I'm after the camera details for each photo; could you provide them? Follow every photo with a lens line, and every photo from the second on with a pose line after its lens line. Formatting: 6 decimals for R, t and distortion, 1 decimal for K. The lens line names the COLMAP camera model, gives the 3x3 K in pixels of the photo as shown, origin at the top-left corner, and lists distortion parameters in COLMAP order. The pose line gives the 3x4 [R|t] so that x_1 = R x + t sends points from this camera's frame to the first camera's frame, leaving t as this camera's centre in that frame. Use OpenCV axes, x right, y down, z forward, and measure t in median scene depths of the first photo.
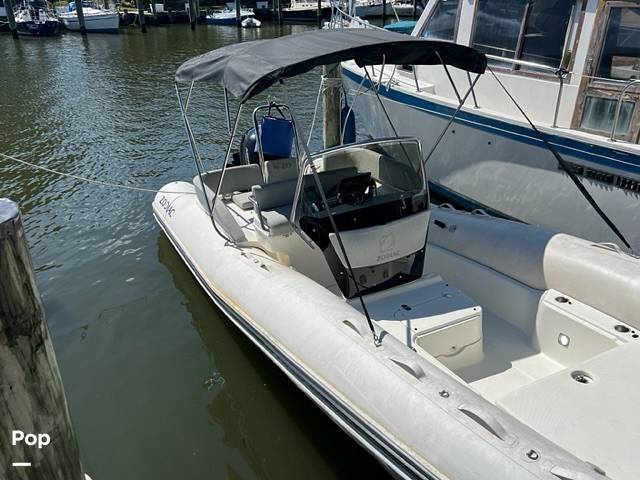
lens RADIAL K [[557.3, 0, 317.8], [0, 557.3, 239.9], [0, 0, 1]] dist [0.033196, -0.017258]
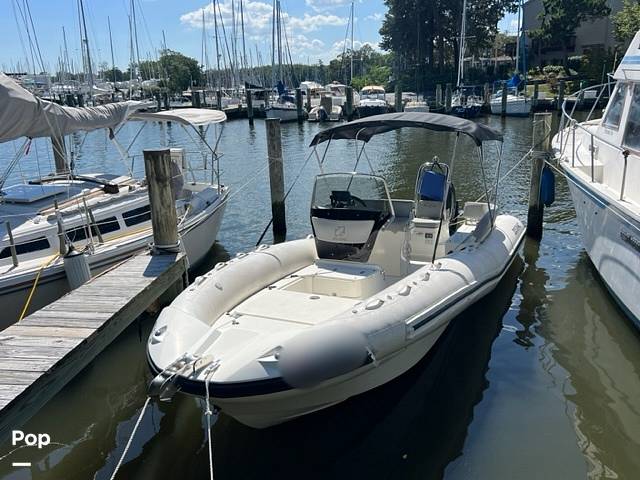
lens RADIAL K [[557.3, 0, 317.8], [0, 557.3, 239.9], [0, 0, 1]] dist [0.033196, -0.017258]
pose [[0.724669, 0.176790, -0.666033, 0.538391], [-0.266218, 0.963314, -0.033956, 0.064475], [0.635596, 0.201917, 0.745149, -0.178501]]
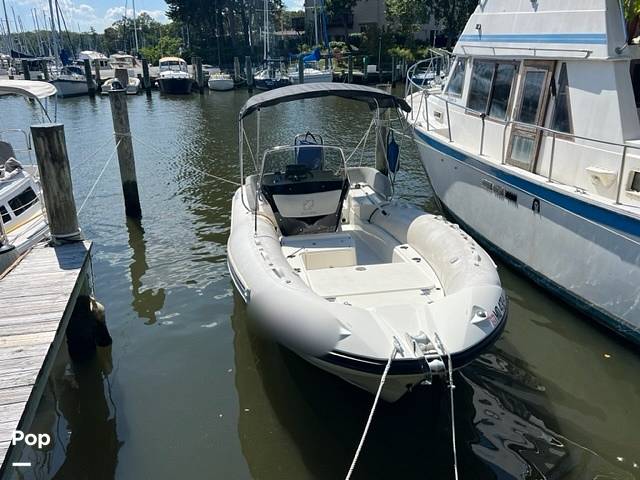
lens RADIAL K [[555.1, 0, 321.3], [0, 555.1, 240.3], [0, 0, 1]] dist [0.027318, -0.011192]
pose [[0.926597, 0.120376, -0.356268, 0.398583], [-0.153280, 0.986009, -0.065504, 0.108678], [0.343399, 0.115305, 0.932085, -0.270503]]
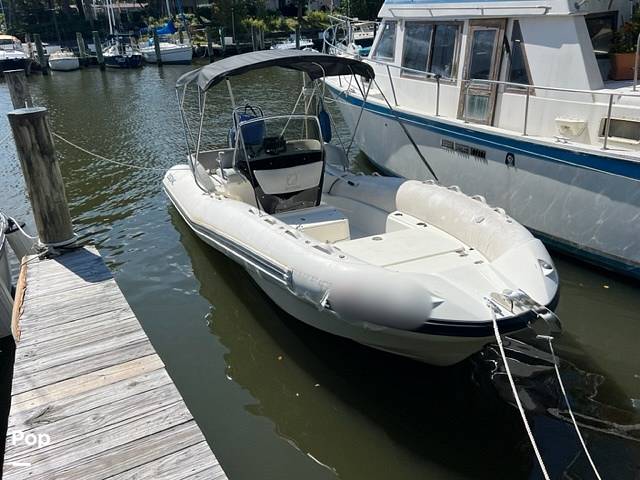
lens RADIAL K [[557.3, 0, 317.8], [0, 557.3, 239.9], [0, 0, 1]] dist [0.033196, -0.017258]
pose [[0.992042, 0.018374, -0.124561, 0.213025], [-0.024105, 0.998711, -0.044660, 0.125461], [0.123580, 0.047307, 0.991206, -0.287801]]
